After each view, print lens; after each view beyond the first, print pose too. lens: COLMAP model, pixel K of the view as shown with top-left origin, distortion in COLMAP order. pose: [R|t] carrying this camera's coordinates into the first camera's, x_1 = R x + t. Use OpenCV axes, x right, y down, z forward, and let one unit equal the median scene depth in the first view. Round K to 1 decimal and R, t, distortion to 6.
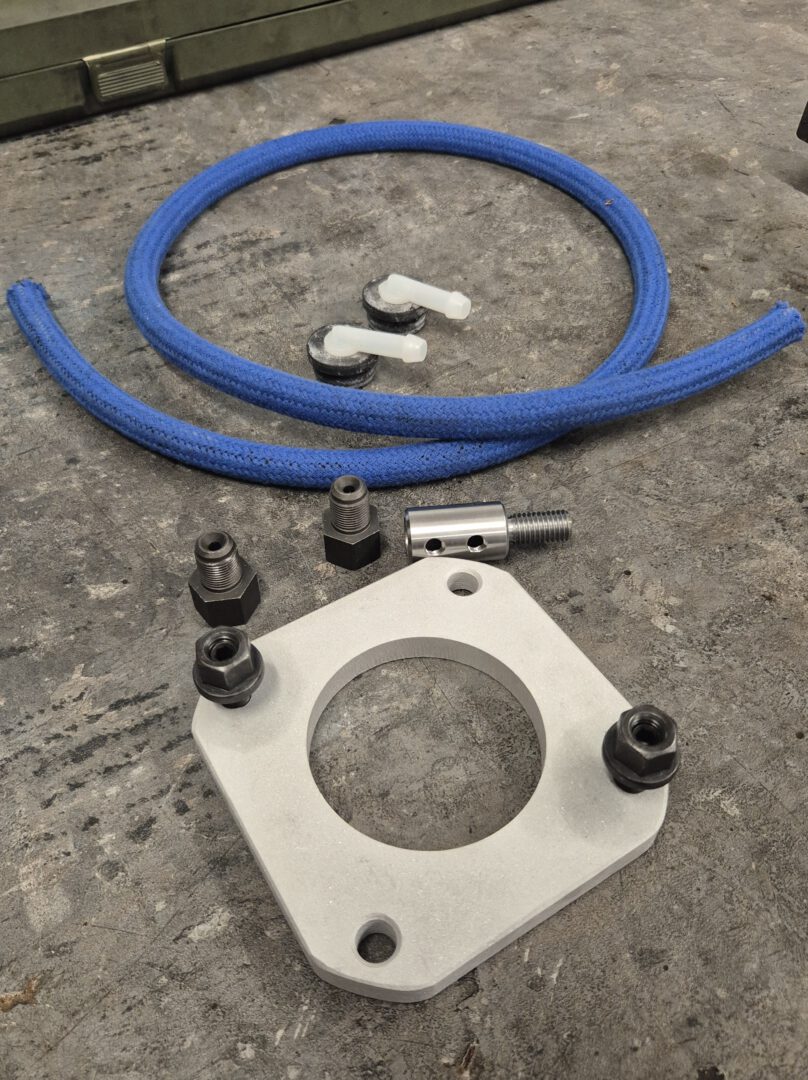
lens RADIAL K [[905.5, 0, 398.6], [0, 905.5, 540.9], [0, 0, 1]] dist [0.039412, -0.056913]
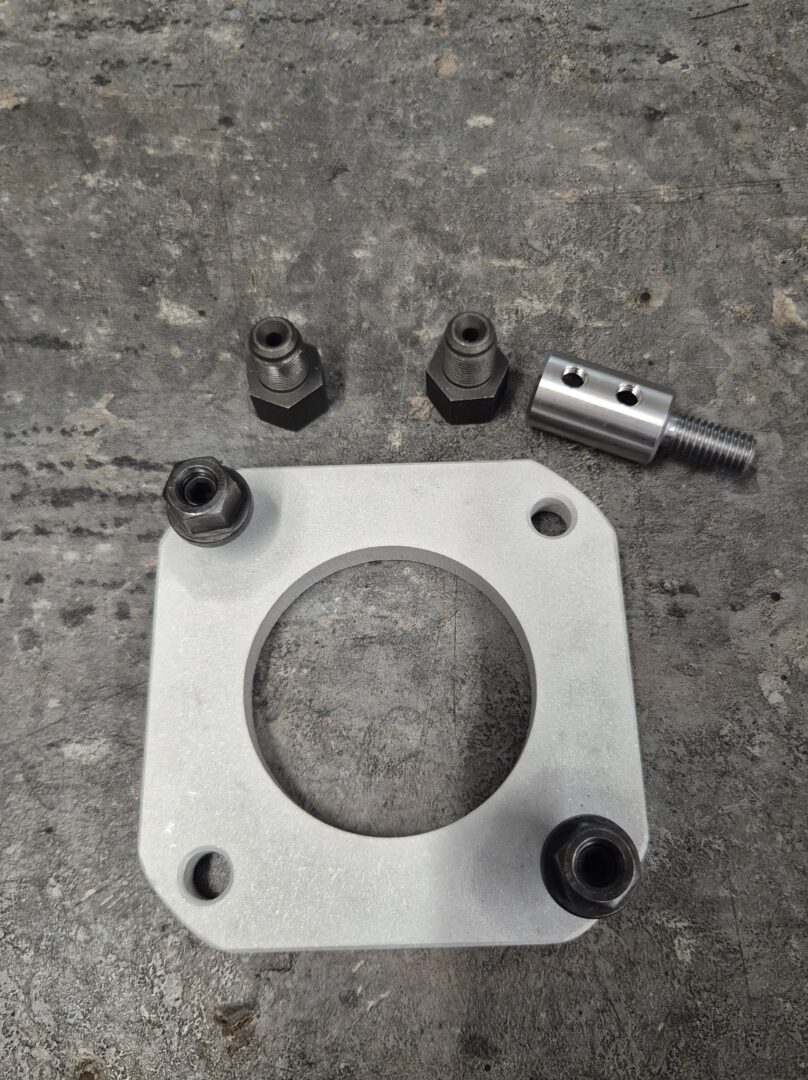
lens RADIAL K [[905.5, 0, 415.3], [0, 905.5, 549.4], [0, 0, 1]] dist [0.039412, -0.056913]
pose [[0.864401, 0.472858, -0.170931, 0.113282], [-0.368393, 0.826972, 0.424740, -0.206449], [0.342196, -0.304176, 0.889033, 0.273862]]
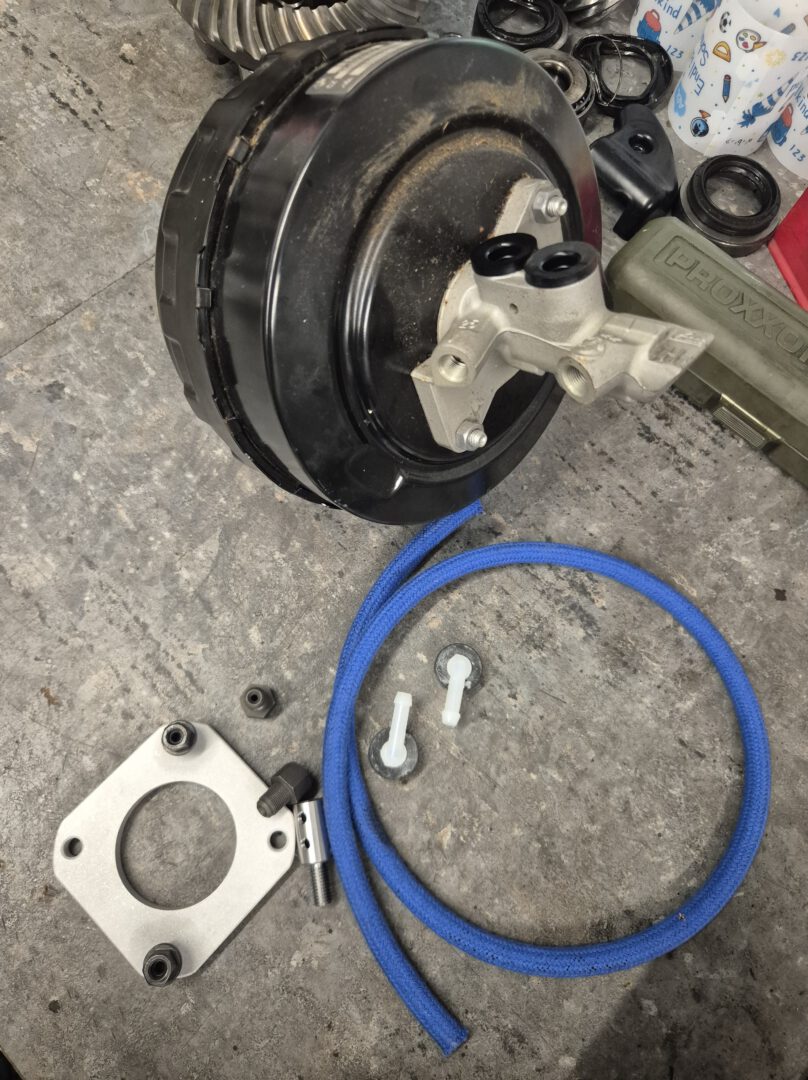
lens RADIAL K [[737.2, 0, 398.0], [0, 737.2, 522.8], [0, 0, 1]] dist [0.029670, -0.030031]
pose [[0.265442, 0.918967, -0.291618, -0.008224], [-0.774702, 0.383349, 0.502872, -1.075114], [0.573914, 0.092434, 0.813682, -0.115016]]
